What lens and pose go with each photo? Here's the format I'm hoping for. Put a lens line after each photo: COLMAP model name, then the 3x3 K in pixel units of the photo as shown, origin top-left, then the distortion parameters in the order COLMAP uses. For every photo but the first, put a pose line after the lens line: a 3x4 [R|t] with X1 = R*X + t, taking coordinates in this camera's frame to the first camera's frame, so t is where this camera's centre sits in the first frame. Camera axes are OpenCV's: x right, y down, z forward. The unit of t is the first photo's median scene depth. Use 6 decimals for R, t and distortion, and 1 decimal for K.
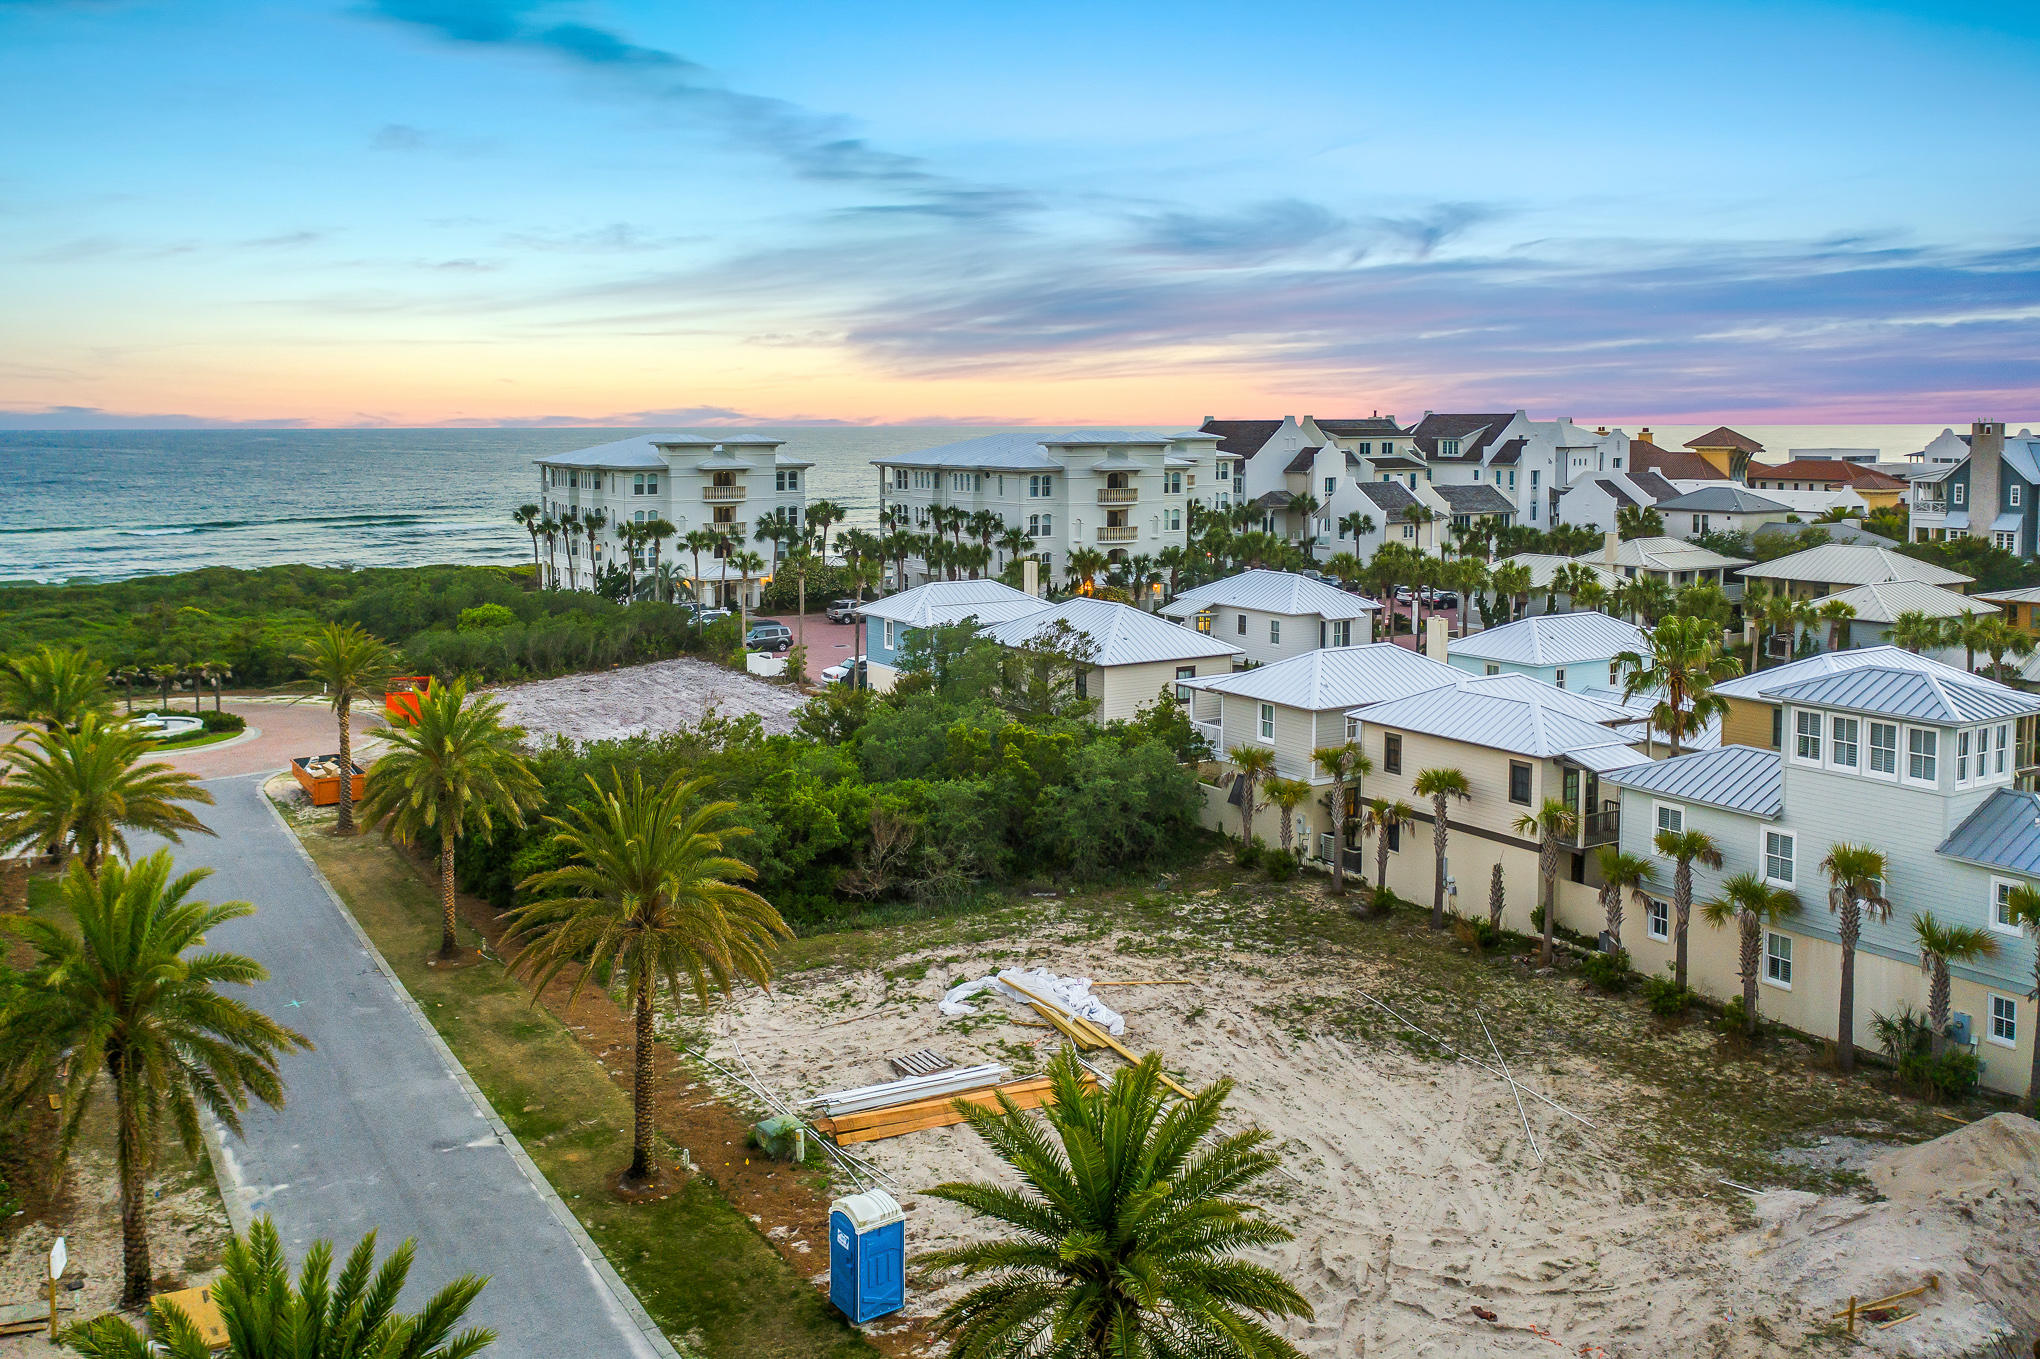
lens RADIAL K [[1635.5, 0, 938.9], [0, 1635.5, 552.5], [0, 0, 1]] dist [-0.006815, 0.001177]
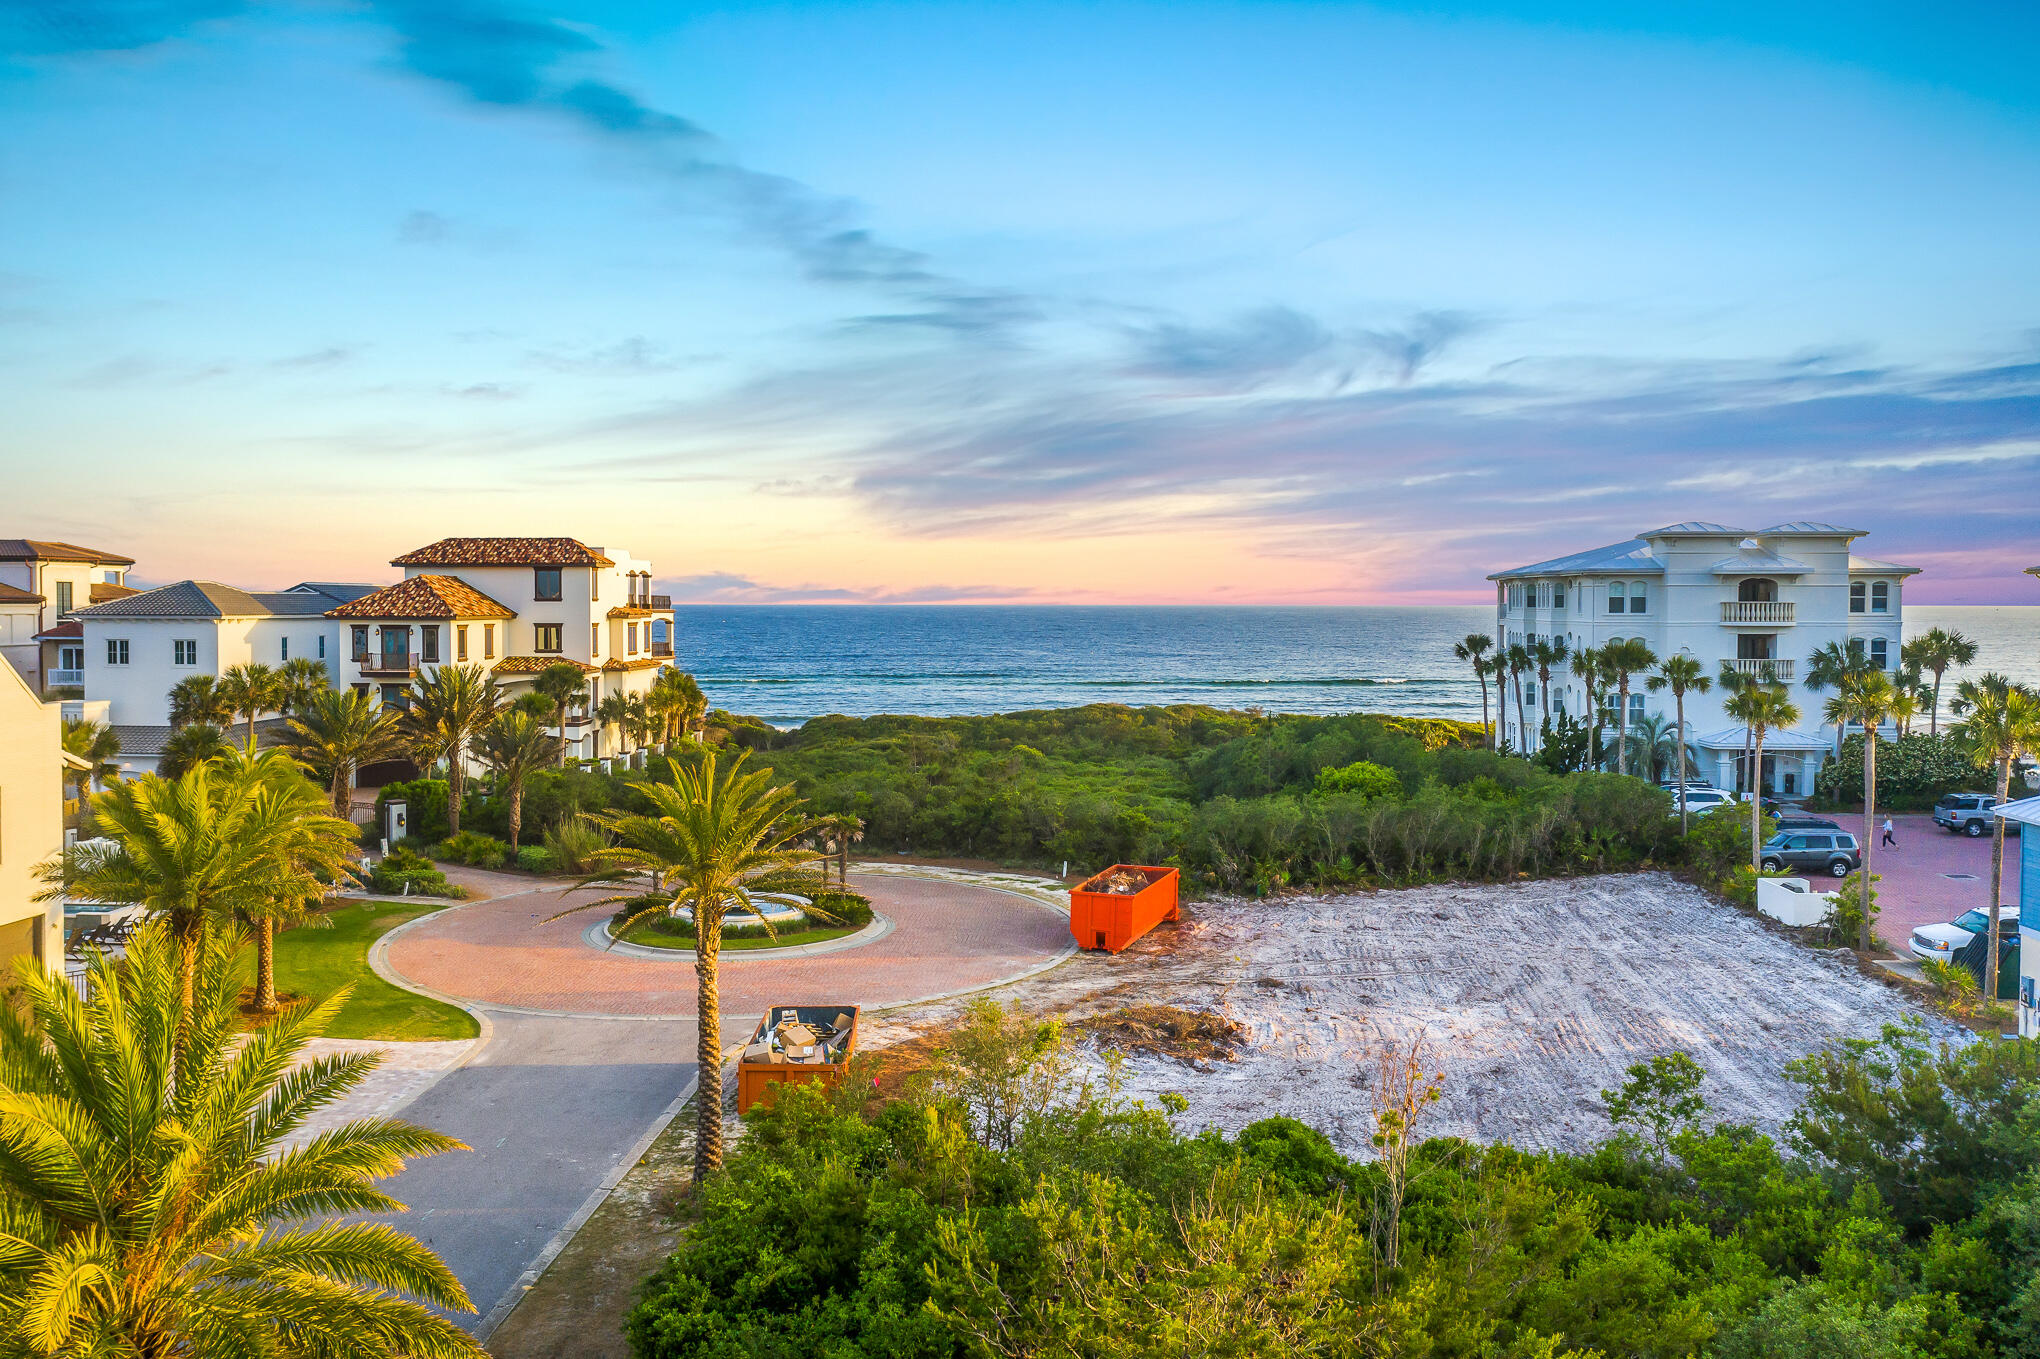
lens RADIAL K [[1616.6, 0, 1019.2], [0, 1616.6, 628.2], [0, 0, 1]] dist [-0.009603, 0.004704]
pose [[0.827645, 0.013527, -0.561089, -0.044956], [-0.047445, 0.997817, -0.045928, 0.032981], [0.559243, 0.064633, 0.826481, 0.881512]]
